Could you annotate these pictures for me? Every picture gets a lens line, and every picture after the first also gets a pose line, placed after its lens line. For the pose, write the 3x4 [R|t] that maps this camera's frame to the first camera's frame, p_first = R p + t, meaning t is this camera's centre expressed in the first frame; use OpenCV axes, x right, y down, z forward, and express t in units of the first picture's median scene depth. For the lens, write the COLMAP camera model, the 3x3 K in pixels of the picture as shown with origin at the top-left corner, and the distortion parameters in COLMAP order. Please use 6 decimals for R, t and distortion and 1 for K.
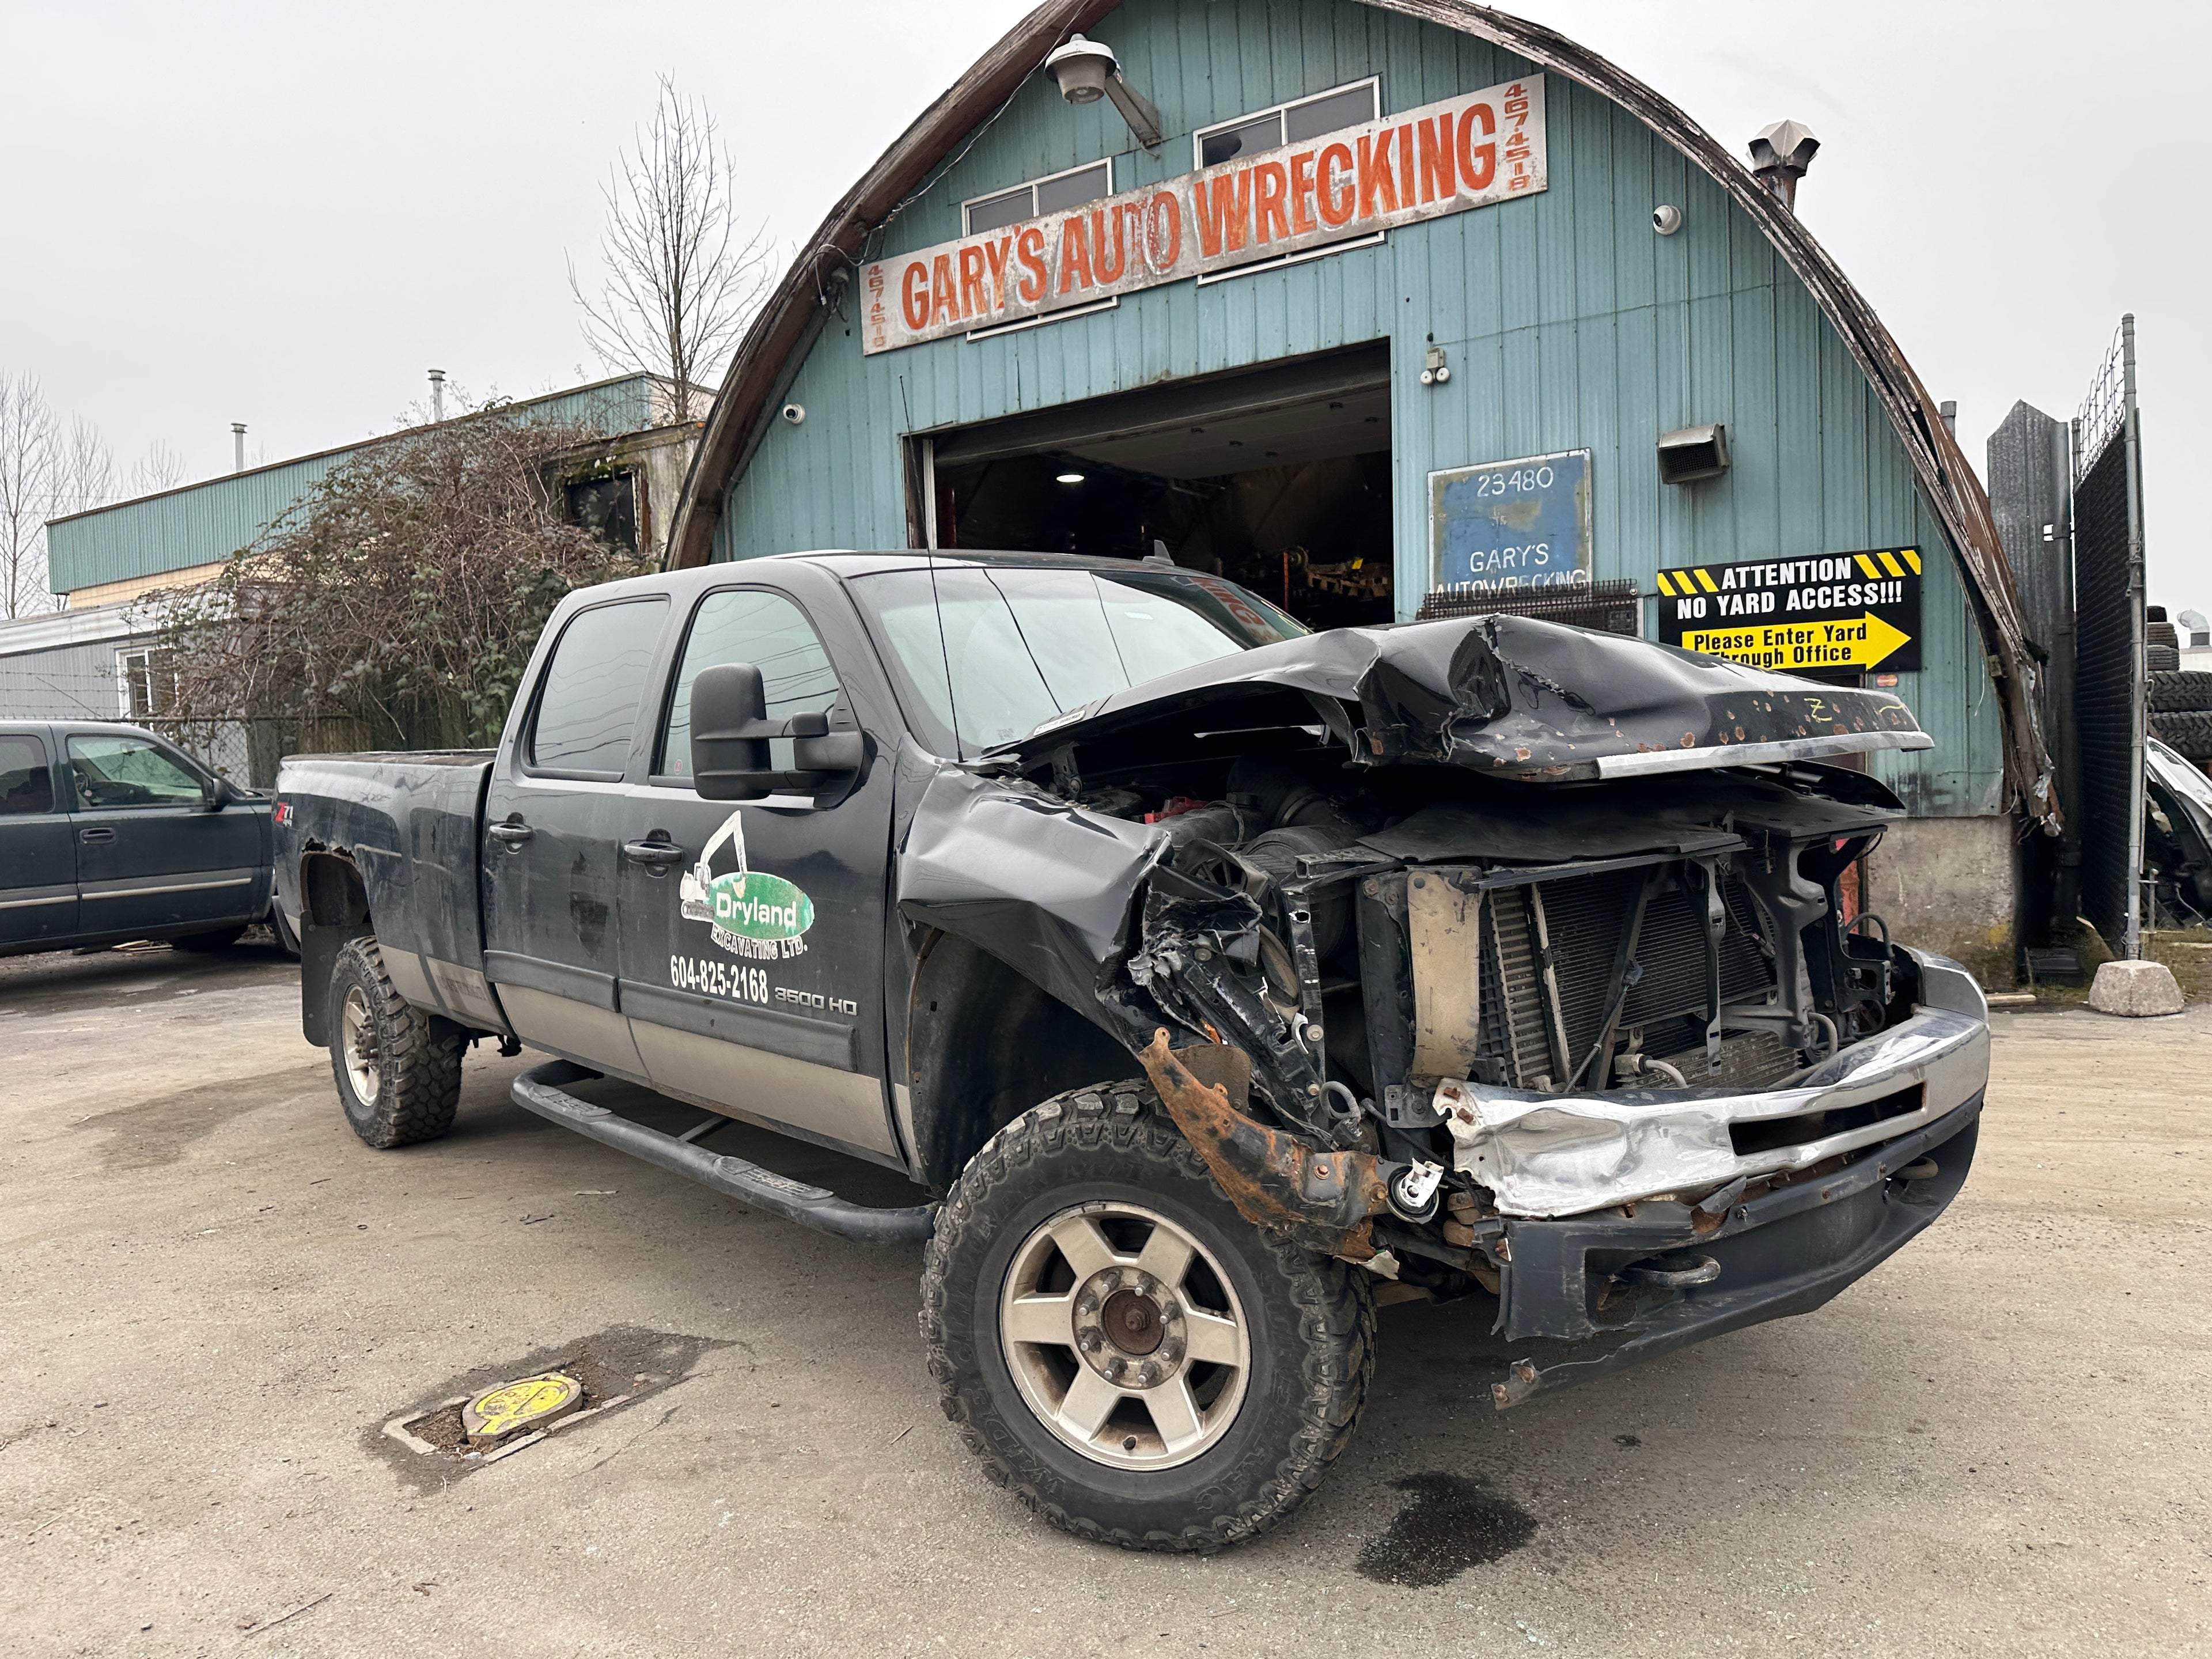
lens RADIAL K [[1549.8, 0, 1115.8], [0, 1549.8, 838.0], [0, 0, 1]] dist [0.041281, -0.051114]
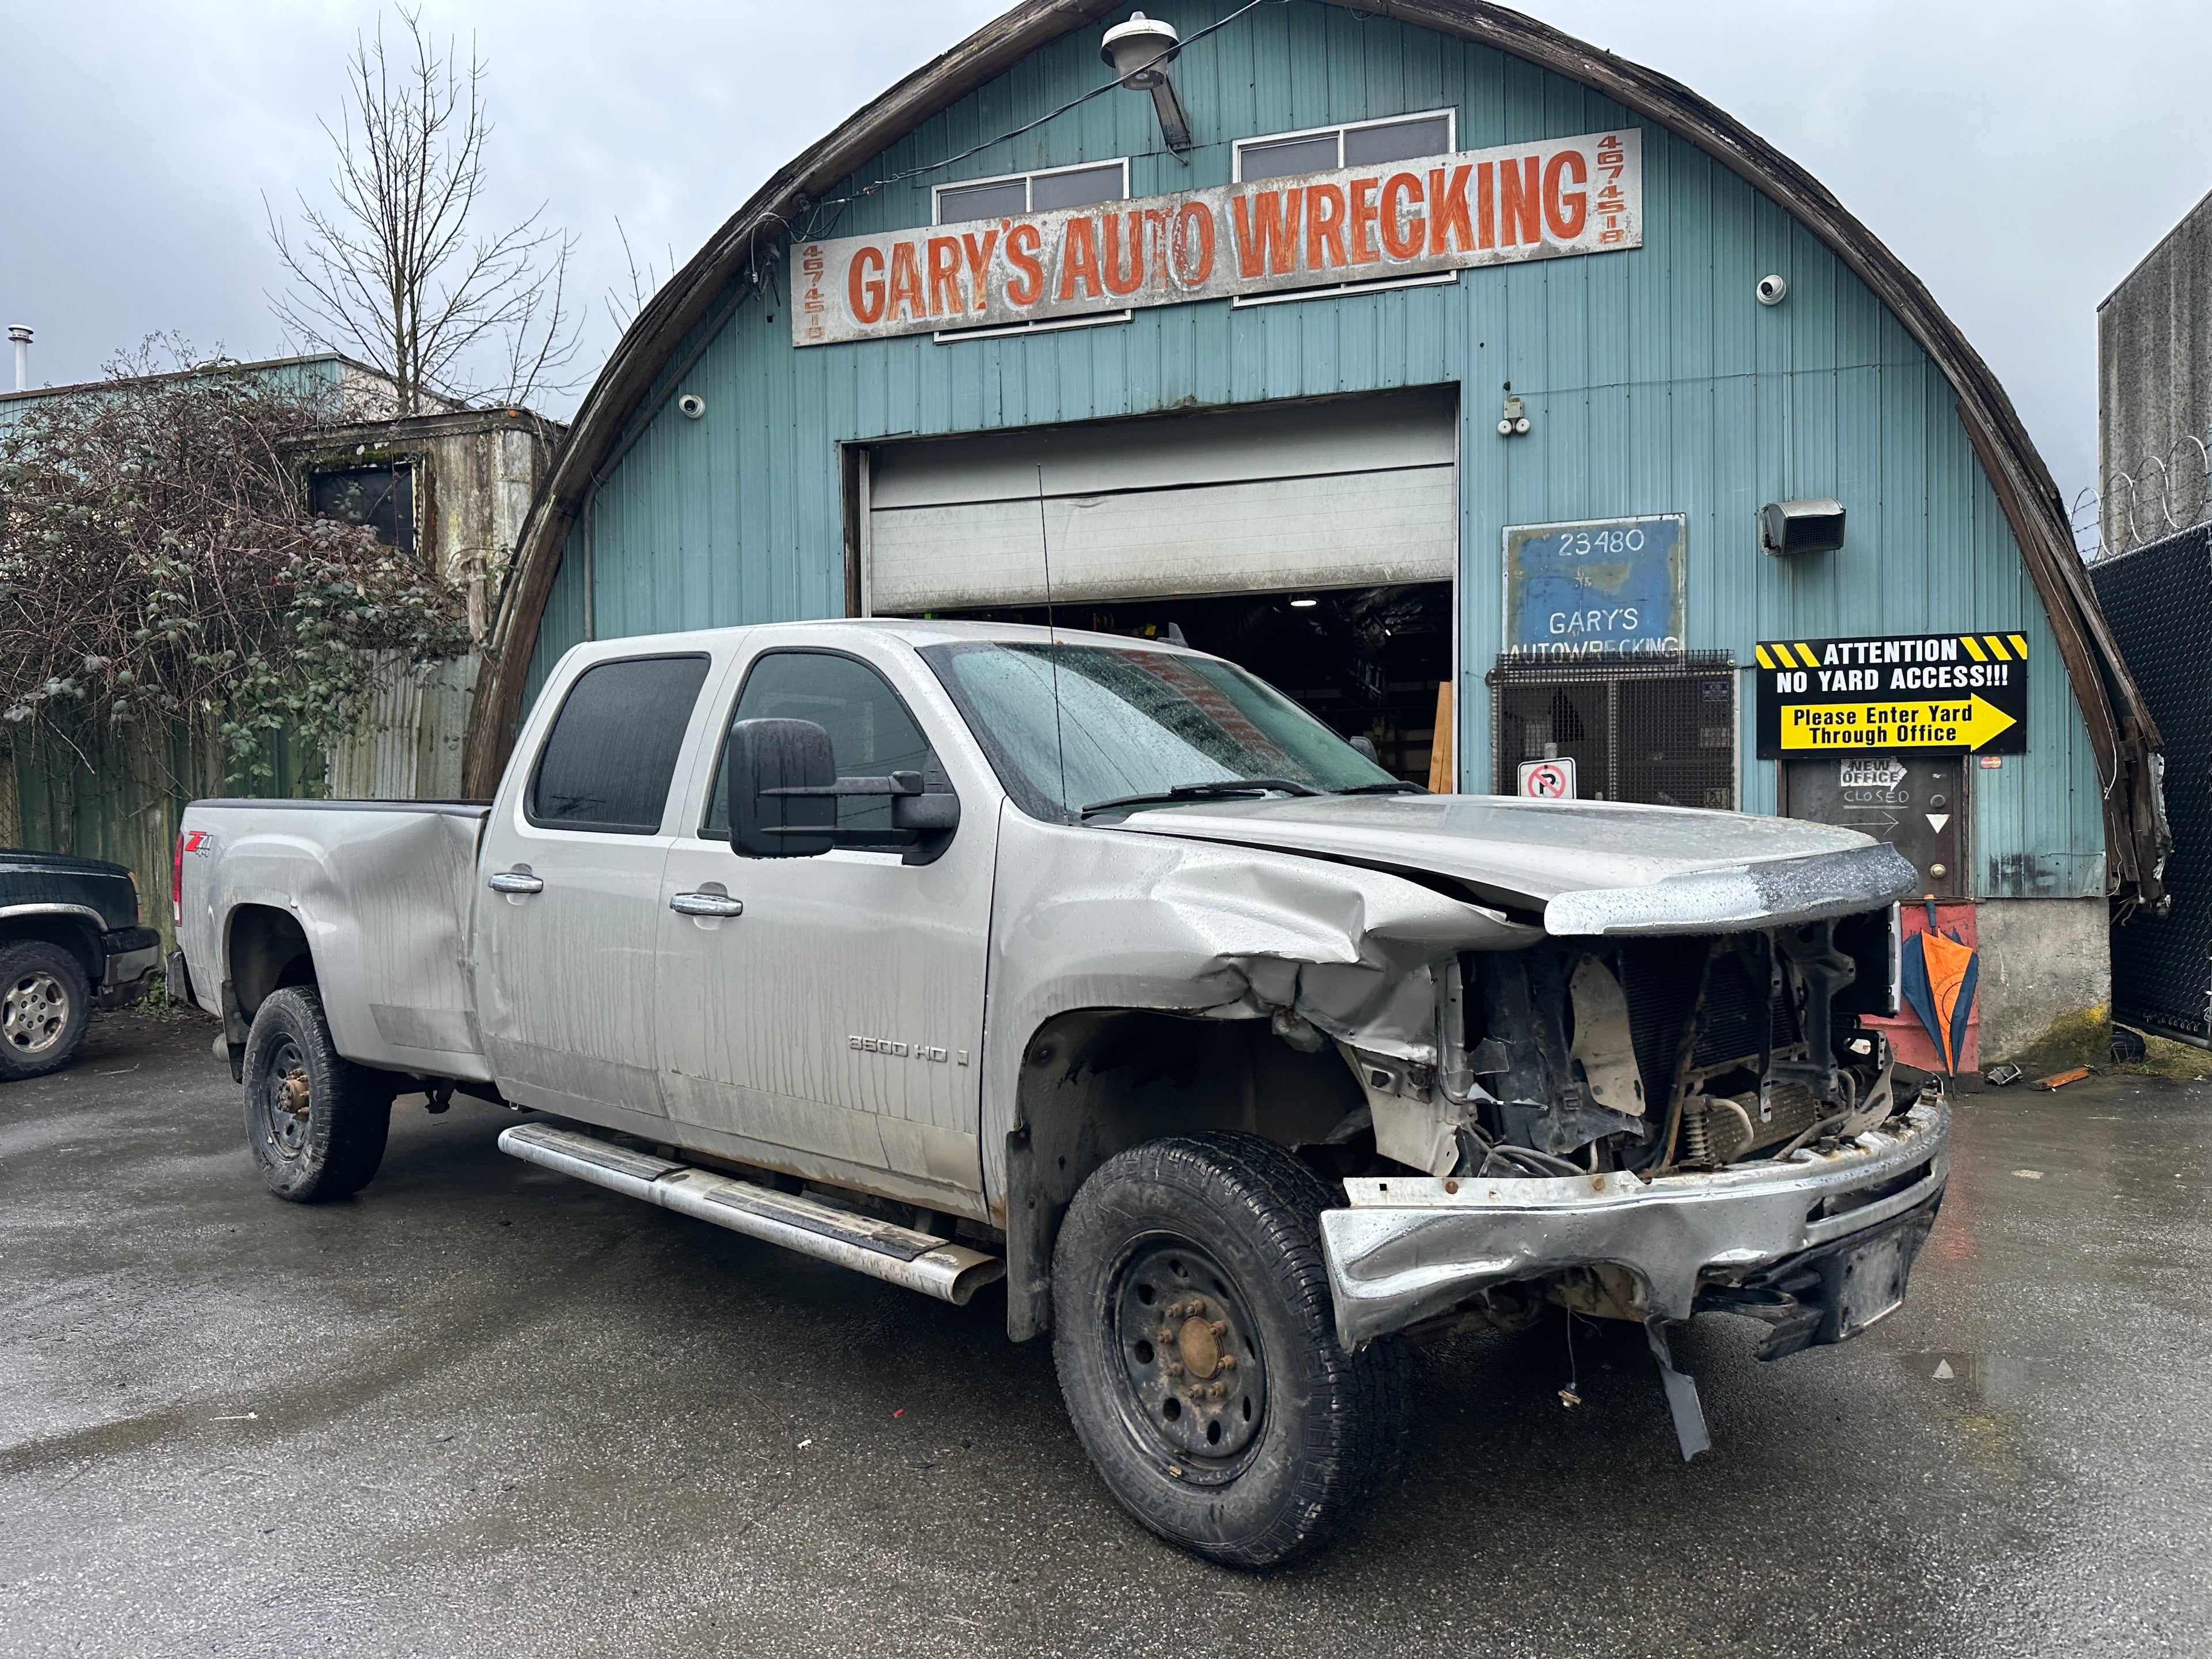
lens RADIAL K [[1542.8, 0, 1117.7], [0, 1542.8, 833.0], [0, 0, 1]] dist [0.110335, -0.208594]
pose [[0.957097, 0.021489, 0.288970, -0.293157], [-0.007273, 0.998714, -0.050179, -0.000287], [-0.289677, 0.045924, 0.956022, 0.172114]]
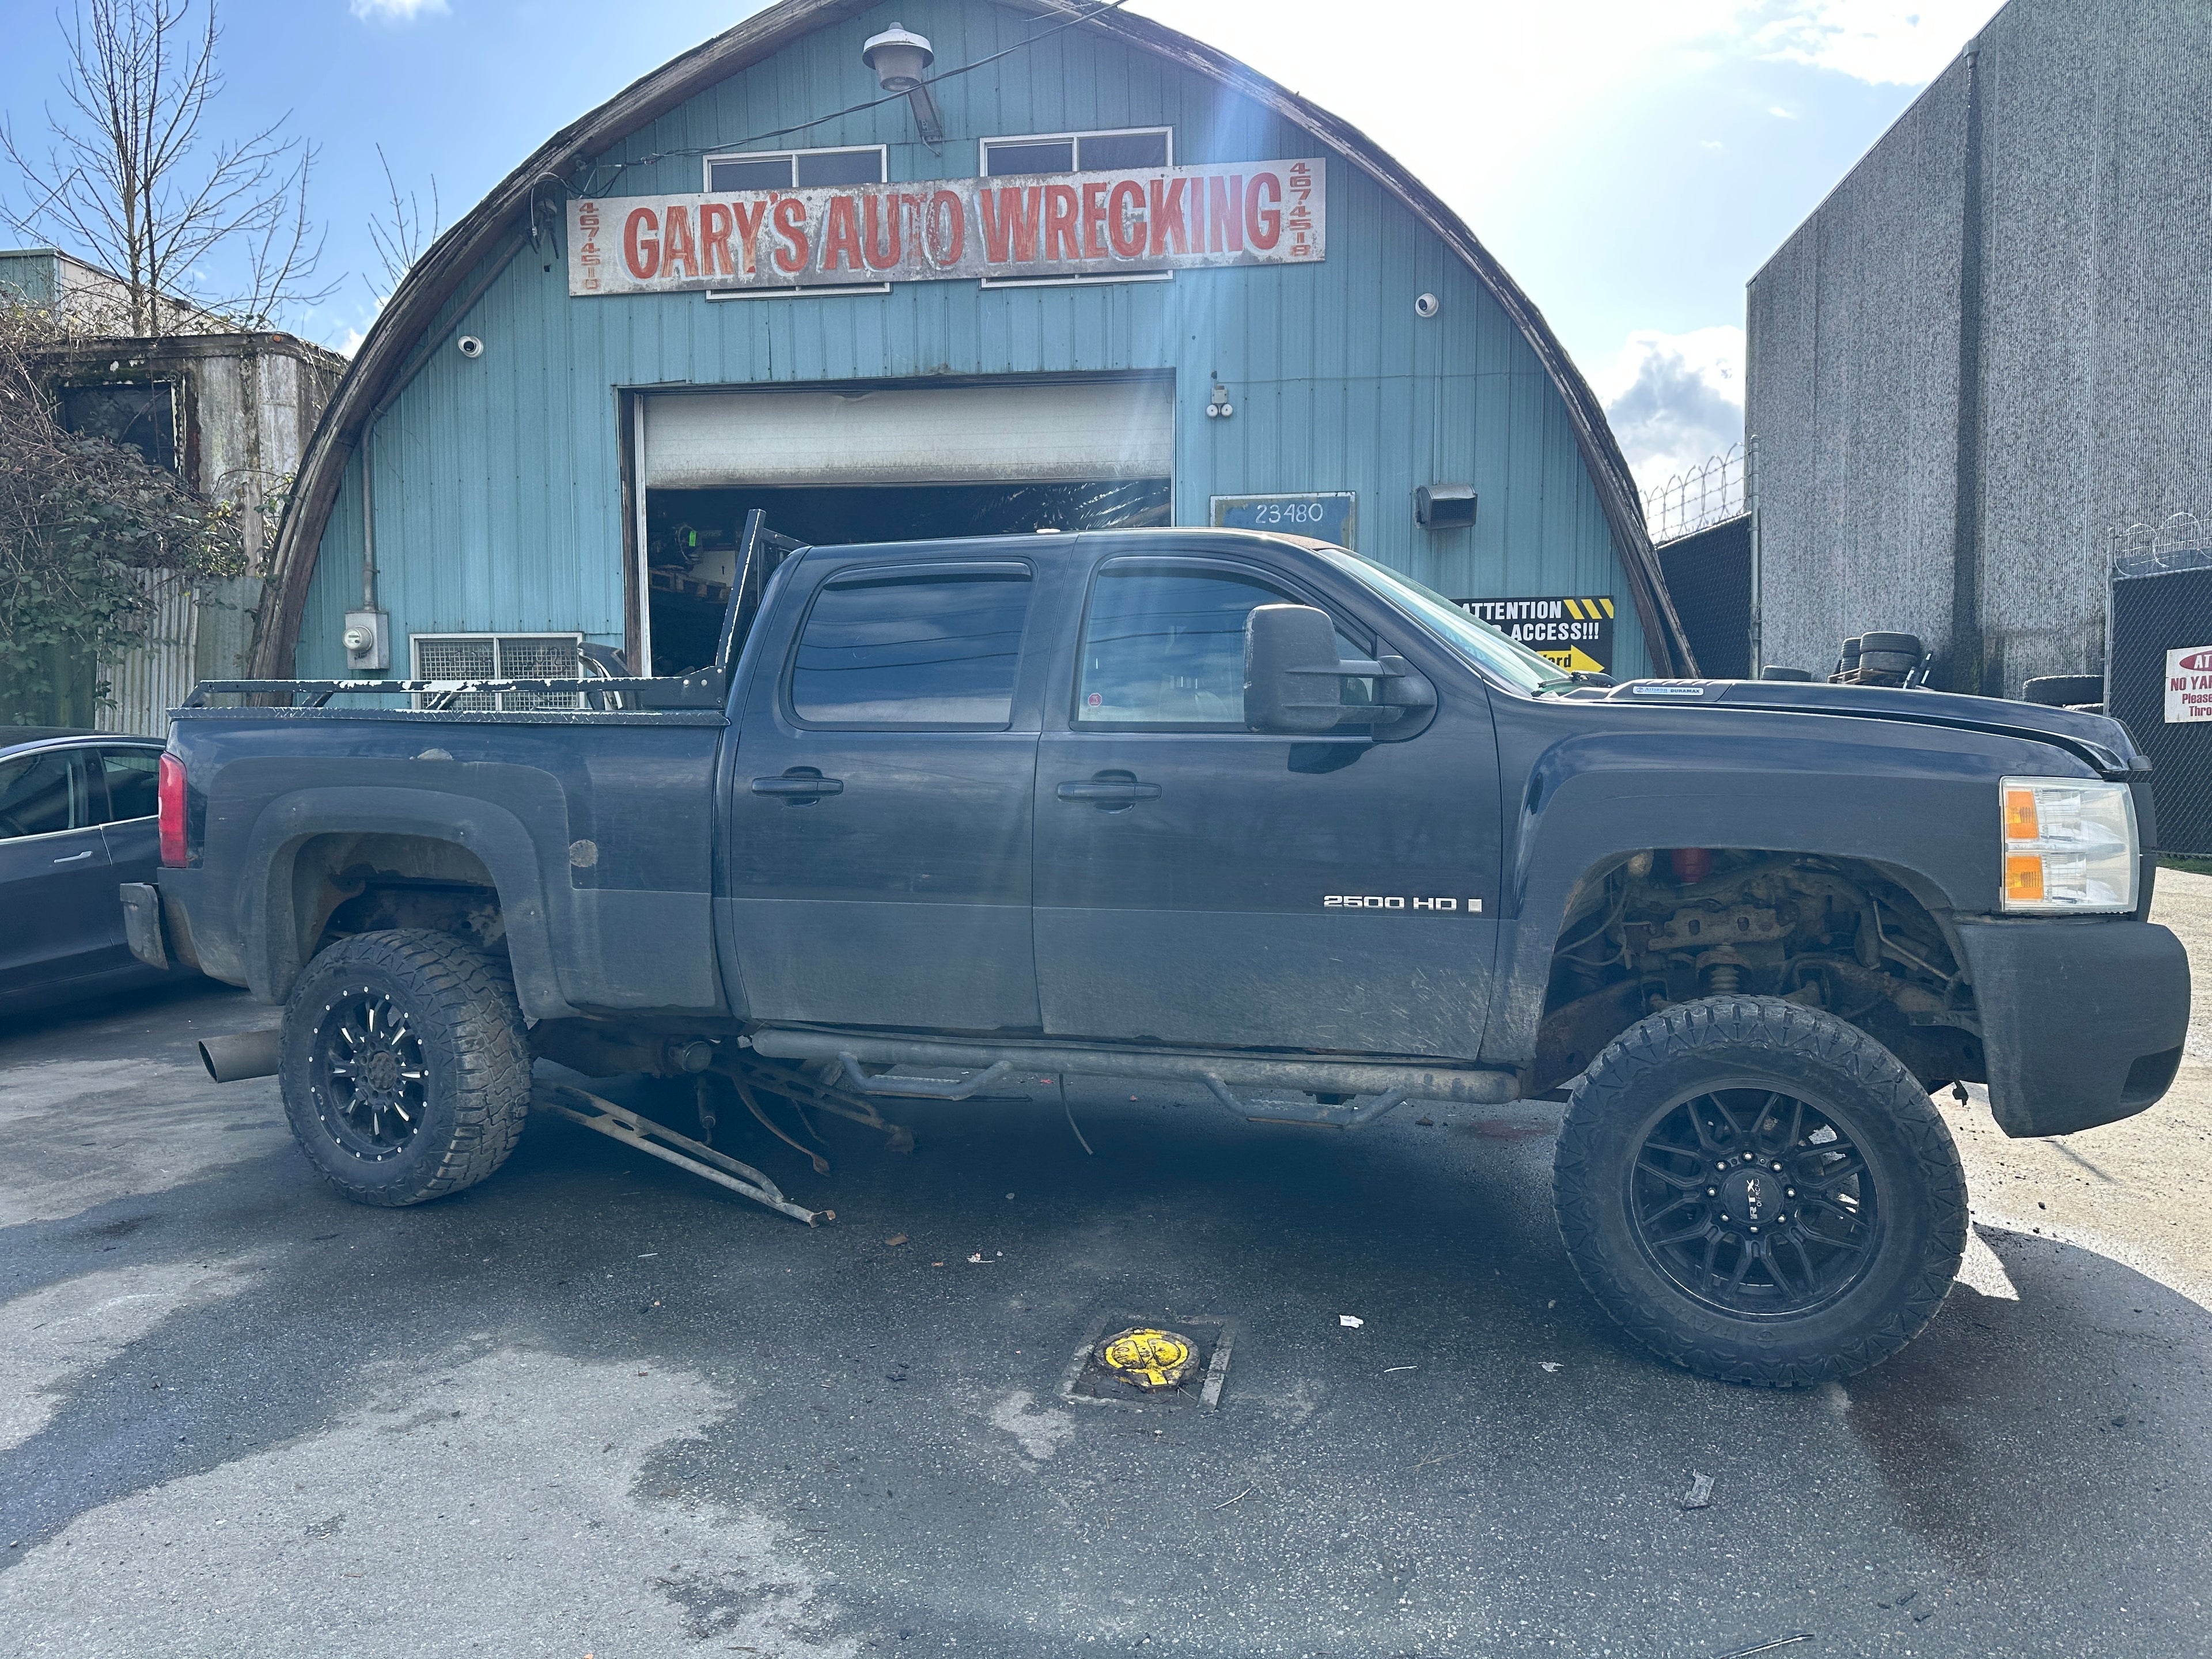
lens RADIAL K [[1549.8, 0, 1115.8], [0, 1549.8, 838.0], [0, 0, 1]] dist [0.041281, -0.051114]
pose [[0.896780, 0.001680, 0.442473, -0.352252], [-0.005717, 0.999953, 0.007789, 0.002666], [-0.442439, -0.009515, 0.896748, 0.030133]]
